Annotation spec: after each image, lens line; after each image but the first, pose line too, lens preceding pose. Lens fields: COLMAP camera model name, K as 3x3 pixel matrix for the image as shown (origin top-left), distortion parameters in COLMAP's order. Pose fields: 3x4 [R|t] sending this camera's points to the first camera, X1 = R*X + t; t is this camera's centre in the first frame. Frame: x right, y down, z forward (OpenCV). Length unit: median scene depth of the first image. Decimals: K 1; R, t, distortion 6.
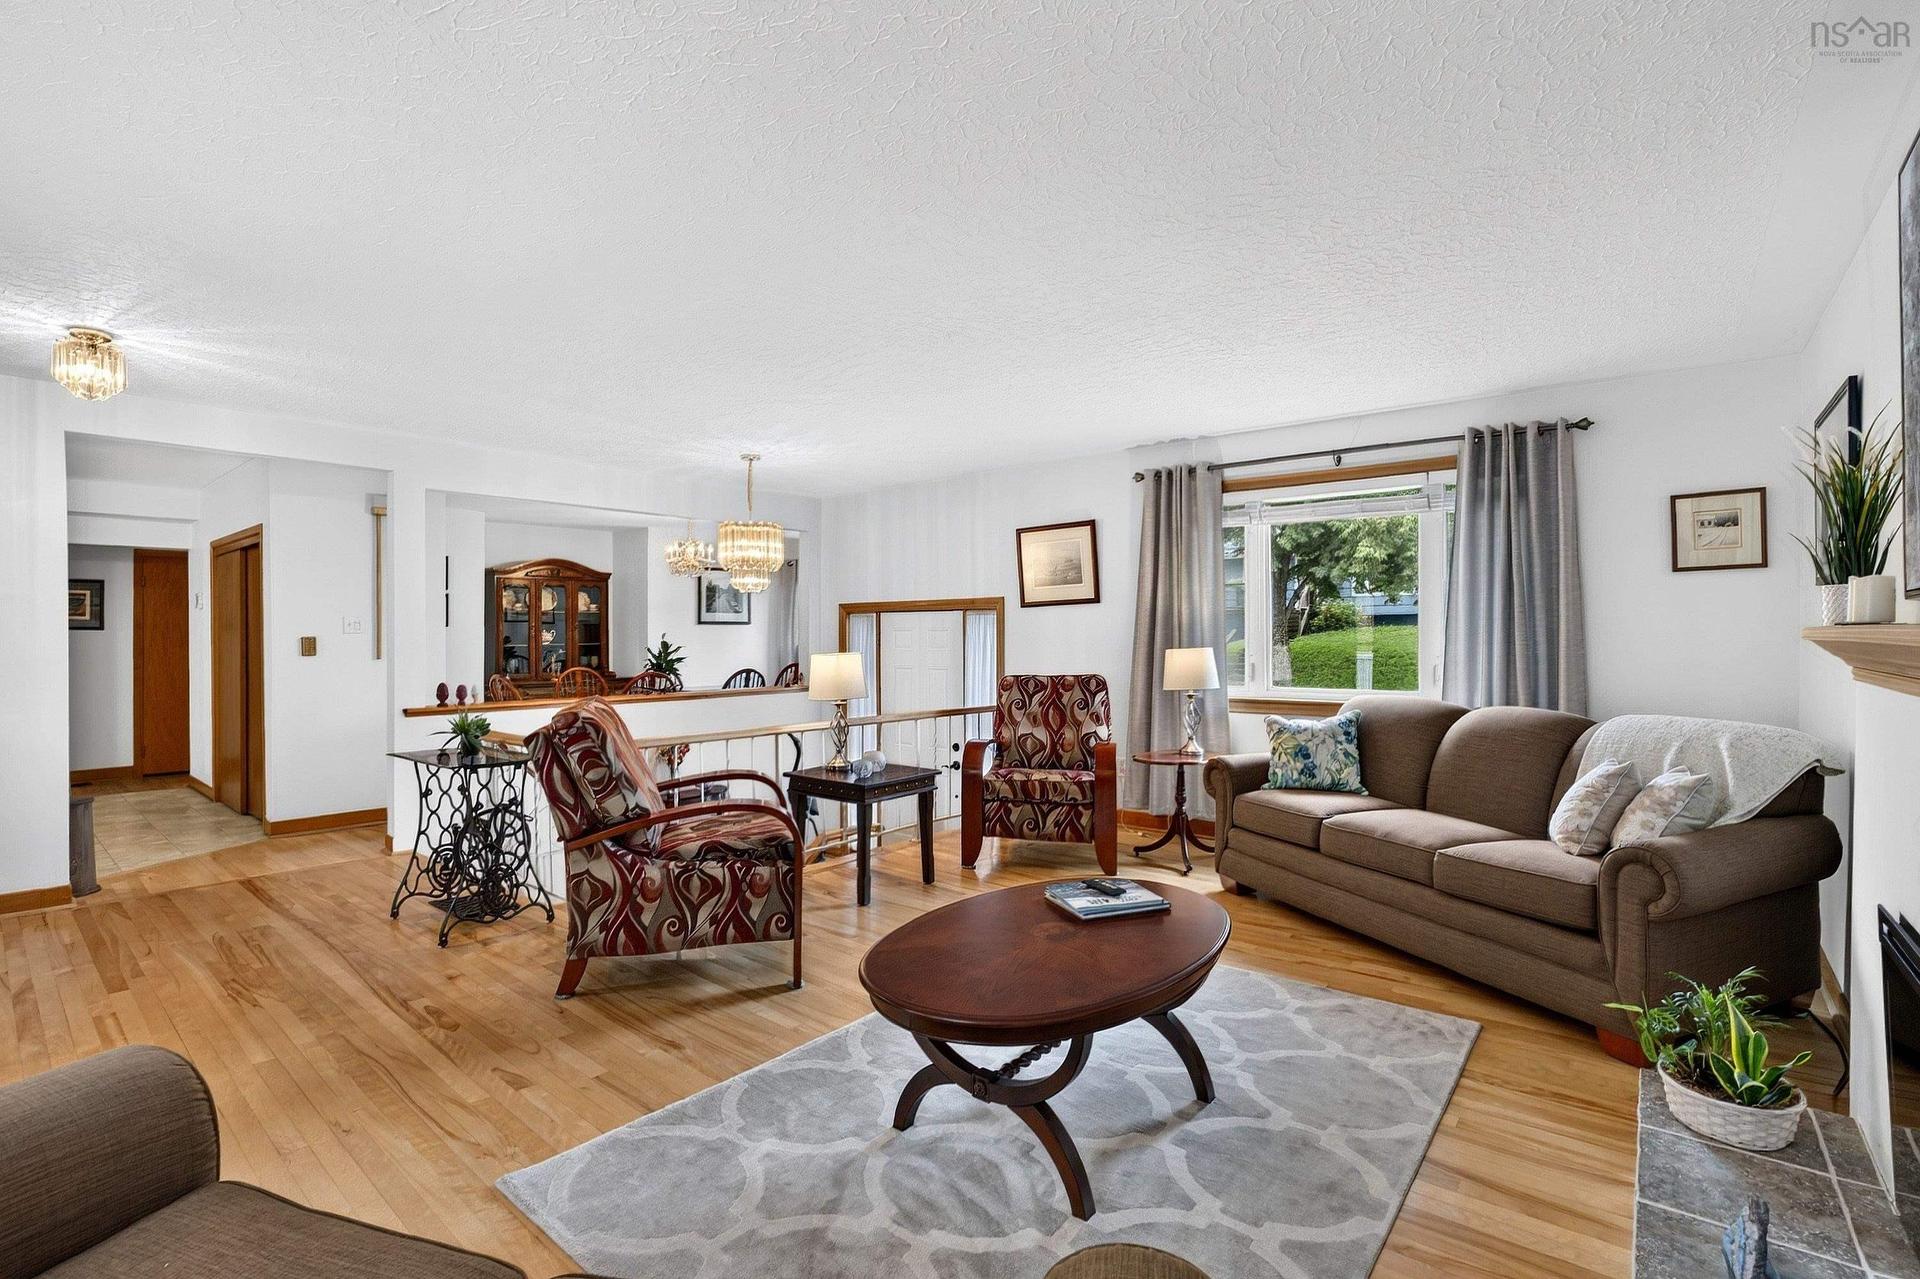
lens RADIAL K [[882.9, 0, 960.0], [0, 882.9, 639.5], [0, 0, 1]] dist [-0.060339, 0.000139]
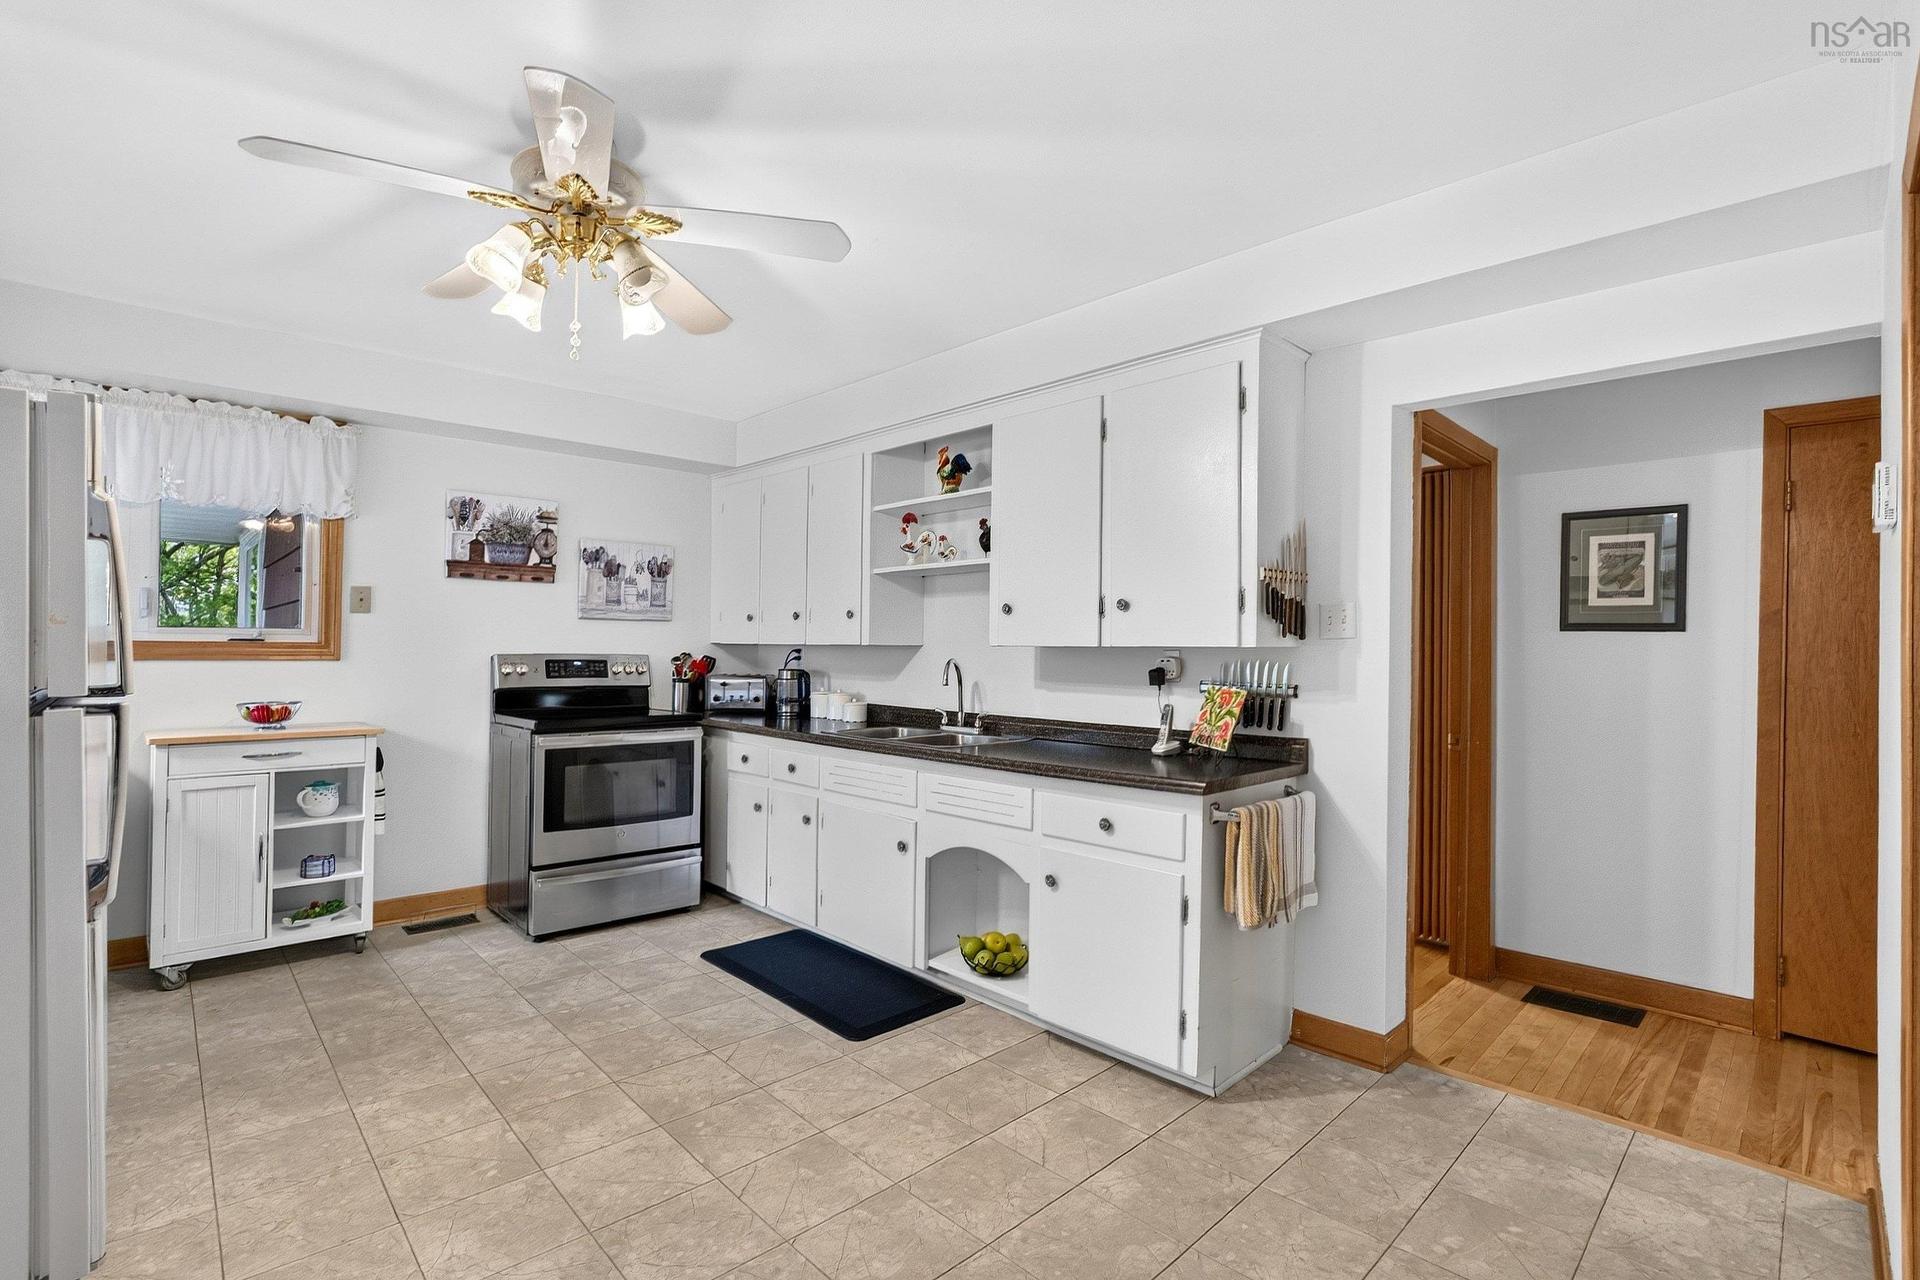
lens RADIAL K [[871.0, 0, 957.0], [0, 871.0, 652.2], [0, 0, 1]] dist [-0.069492, 0.016819]
pose [[-0.119917, 0.008523, -0.992747, -0.968014], [-0.010247, 0.999899, 0.009822, -0.001354], [0.992731, 0.011350, -0.119818, 1.140521]]
